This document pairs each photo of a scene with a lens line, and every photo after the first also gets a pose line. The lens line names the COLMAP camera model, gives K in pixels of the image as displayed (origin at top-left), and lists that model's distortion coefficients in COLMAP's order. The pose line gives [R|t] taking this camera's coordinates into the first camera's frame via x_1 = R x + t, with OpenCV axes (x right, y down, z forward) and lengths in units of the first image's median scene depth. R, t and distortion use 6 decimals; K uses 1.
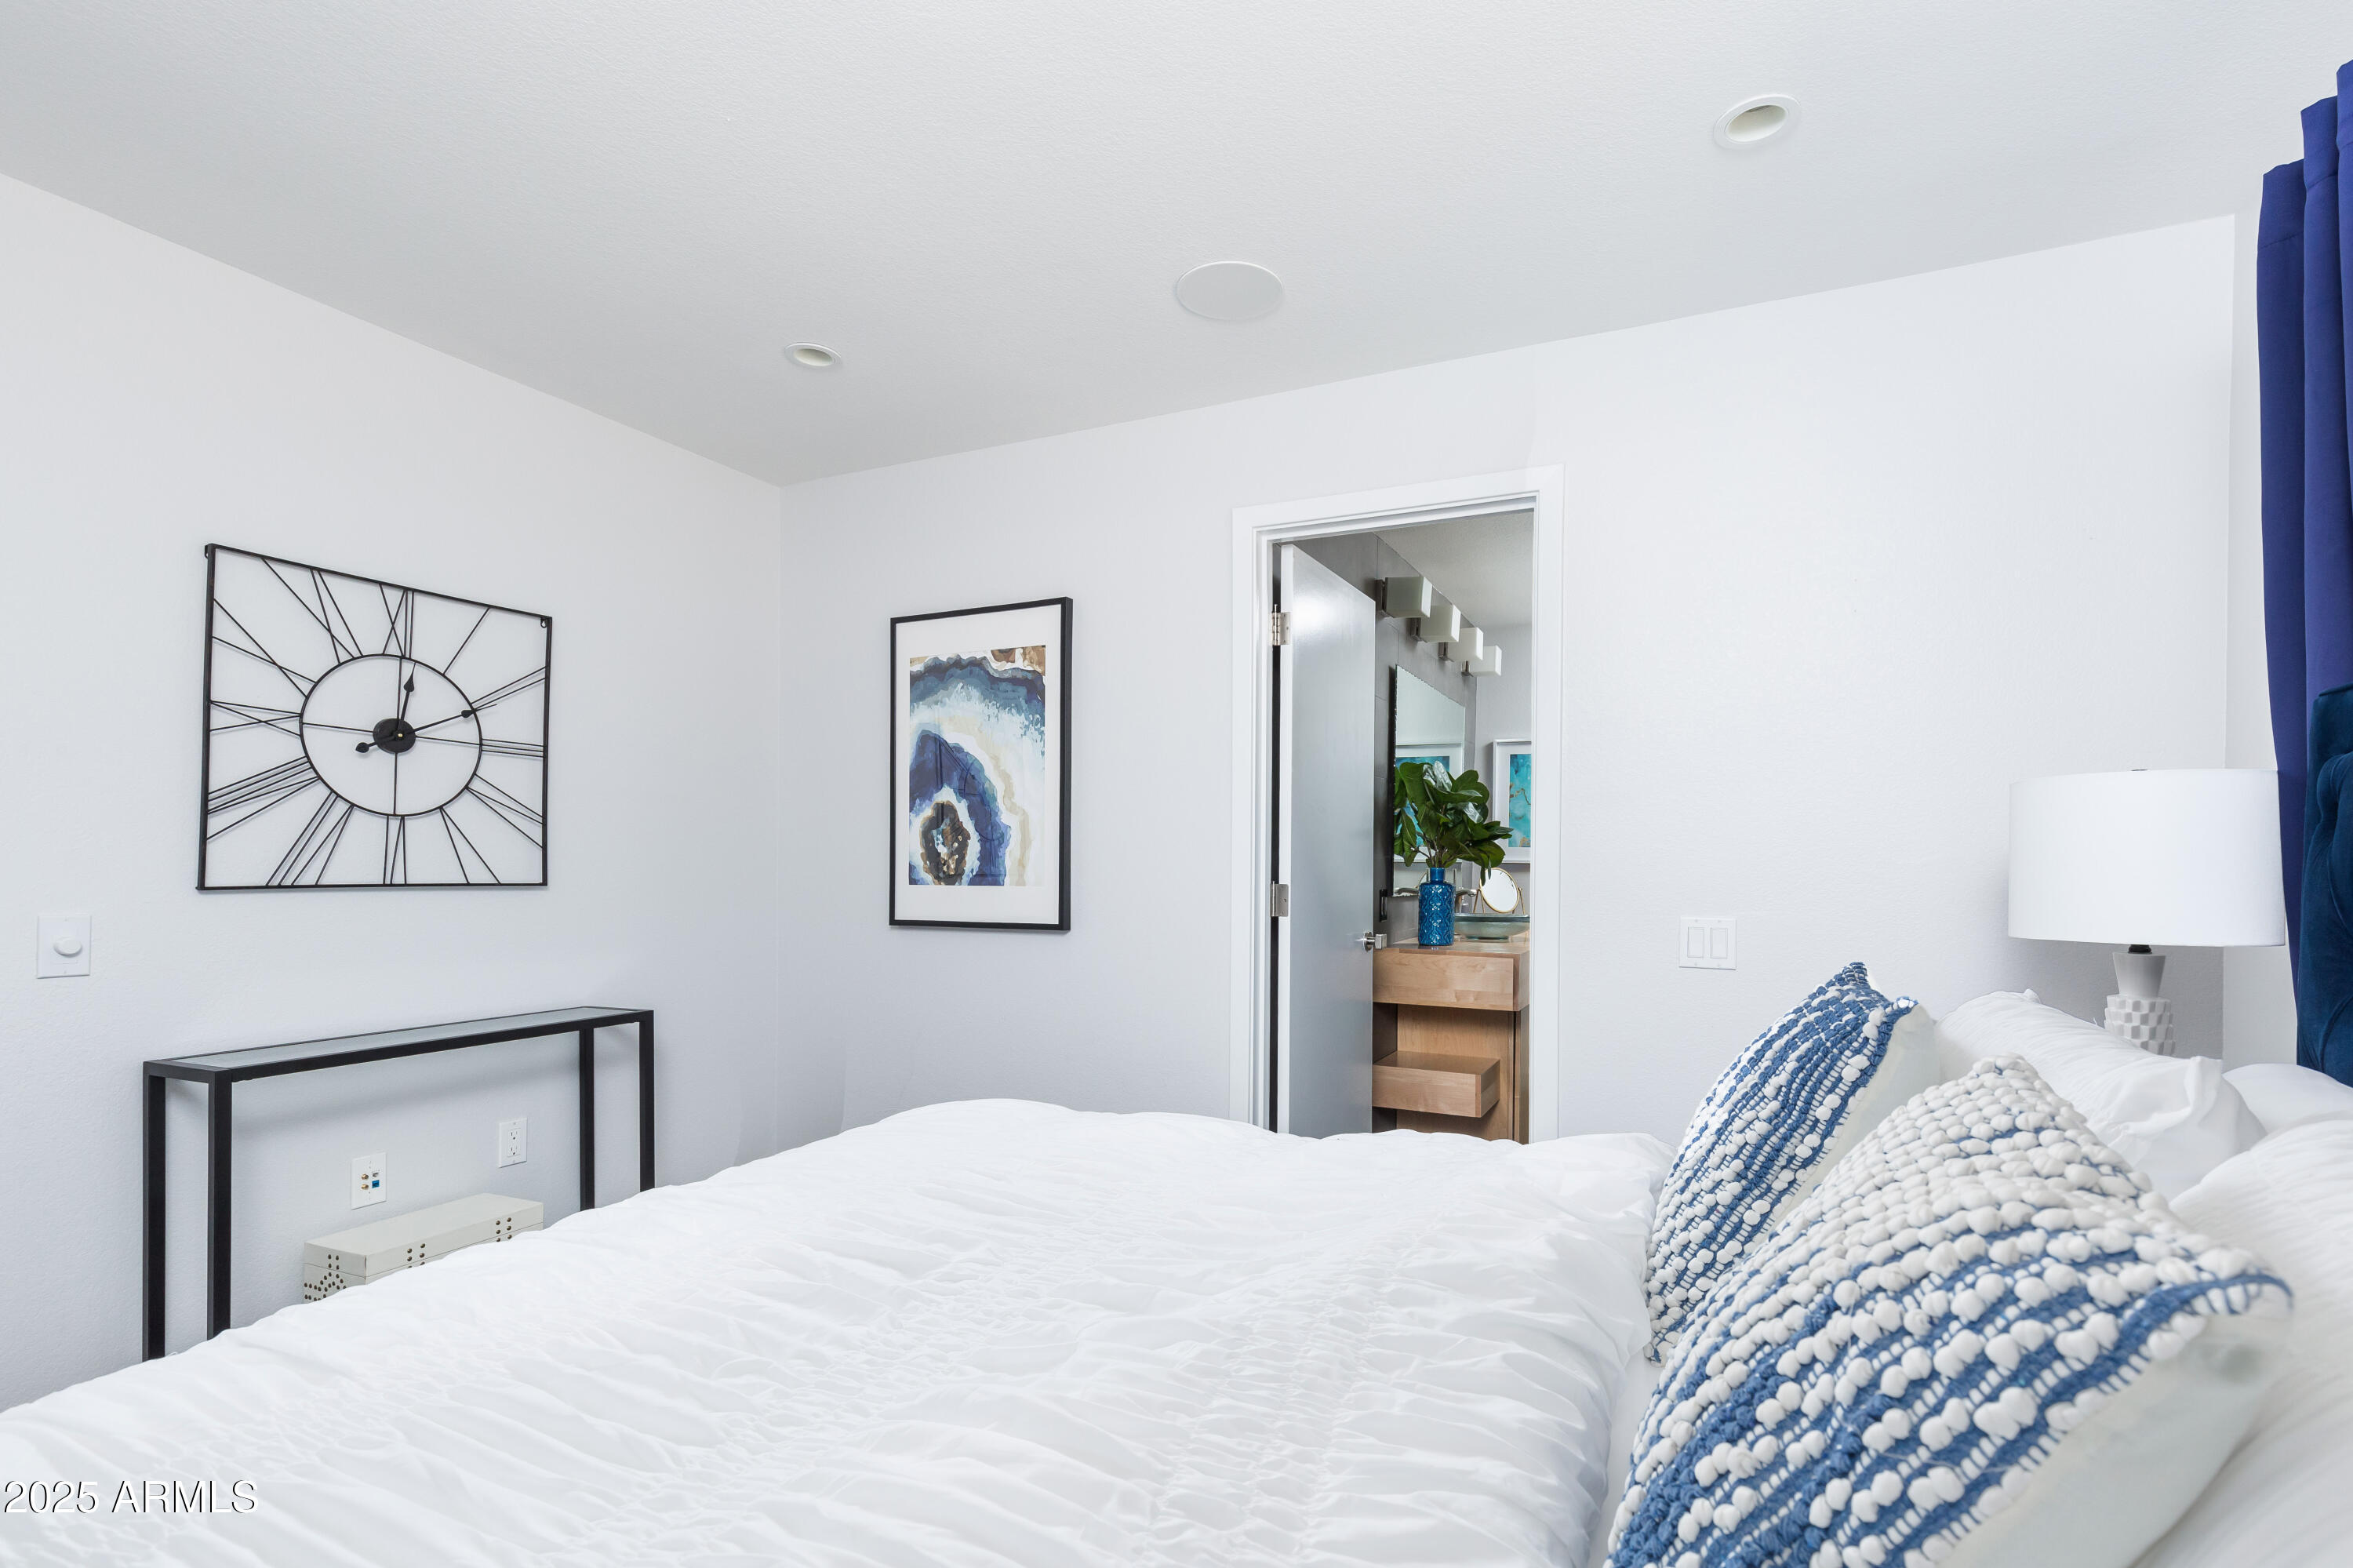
lens RADIAL K [[1101.0, 0, 1211.5], [0, 1101.0, 874.1], [0, 0, 1]] dist [0.010848, -0.002537]
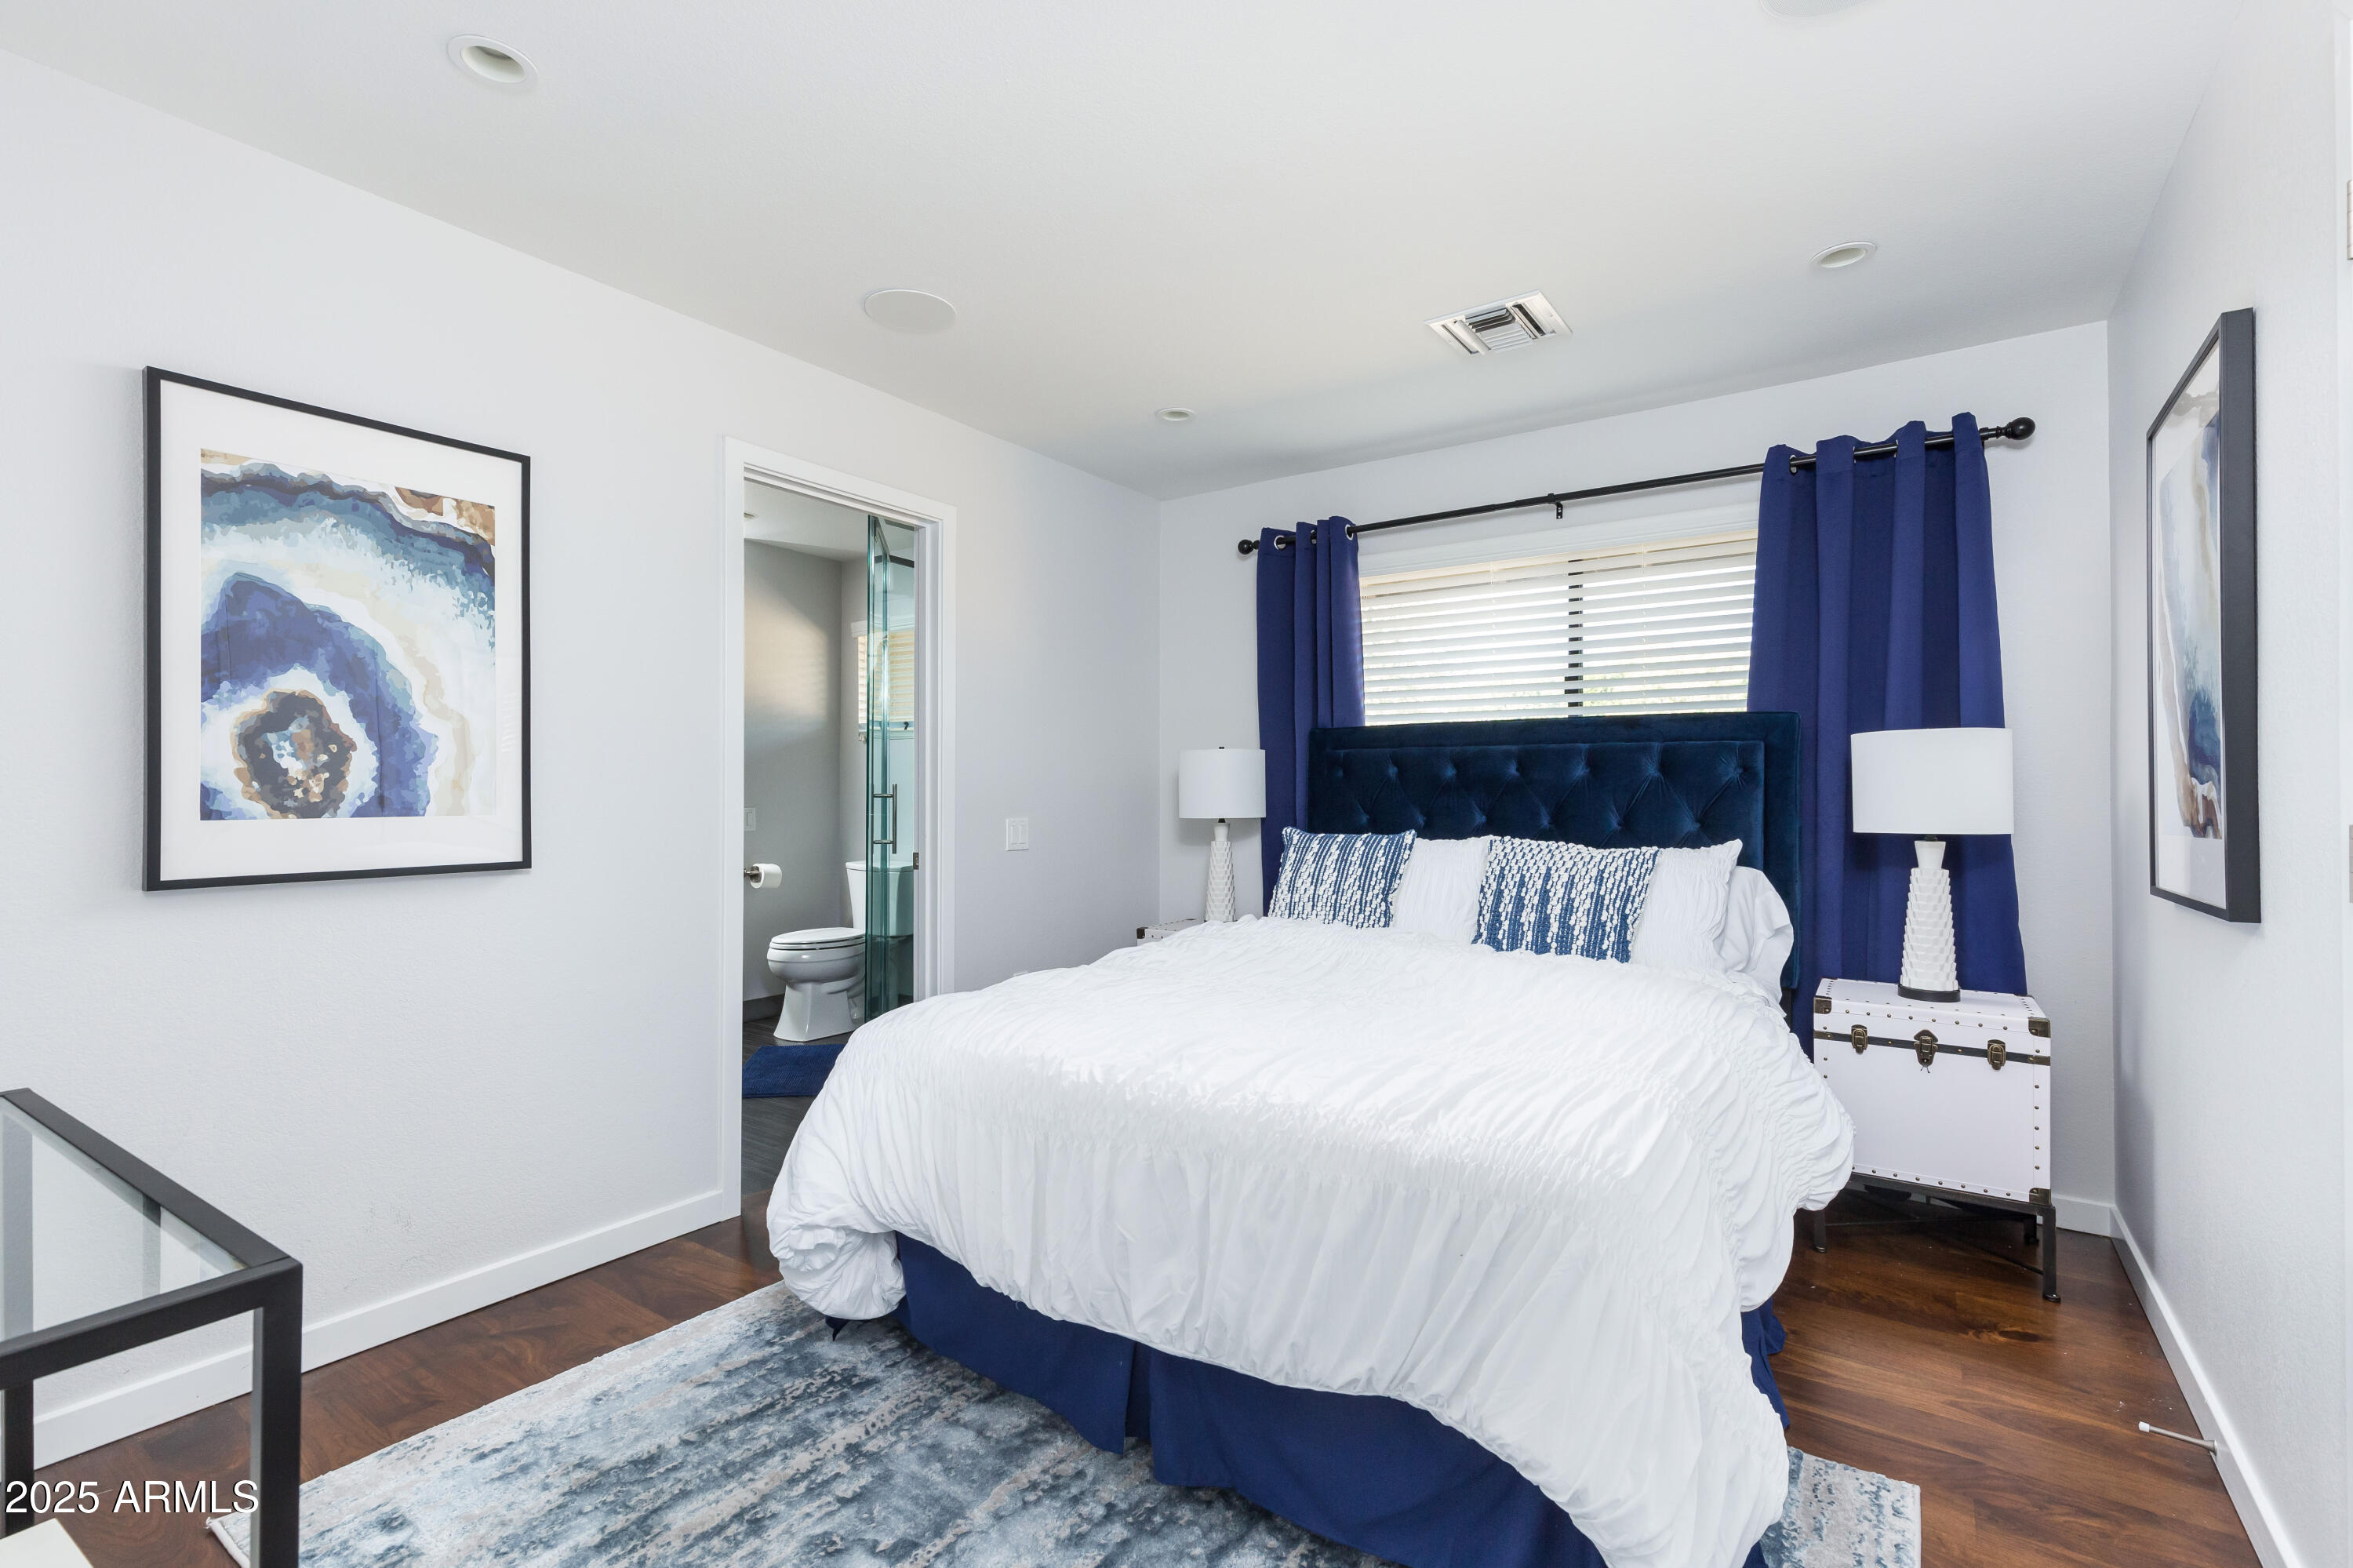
lens RADIAL K [[1101.0, 0, 1181.0], [0, 1101.0, 785.7], [0, 0, 1]] dist [0.010848, -0.002537]
pose [[0.154471, -0.006382, 0.987977, -0.824478], [0.002178, 0.999979, 0.006119, -0.012569], [-0.987995, 0.001206, 0.154482, 0.383251]]
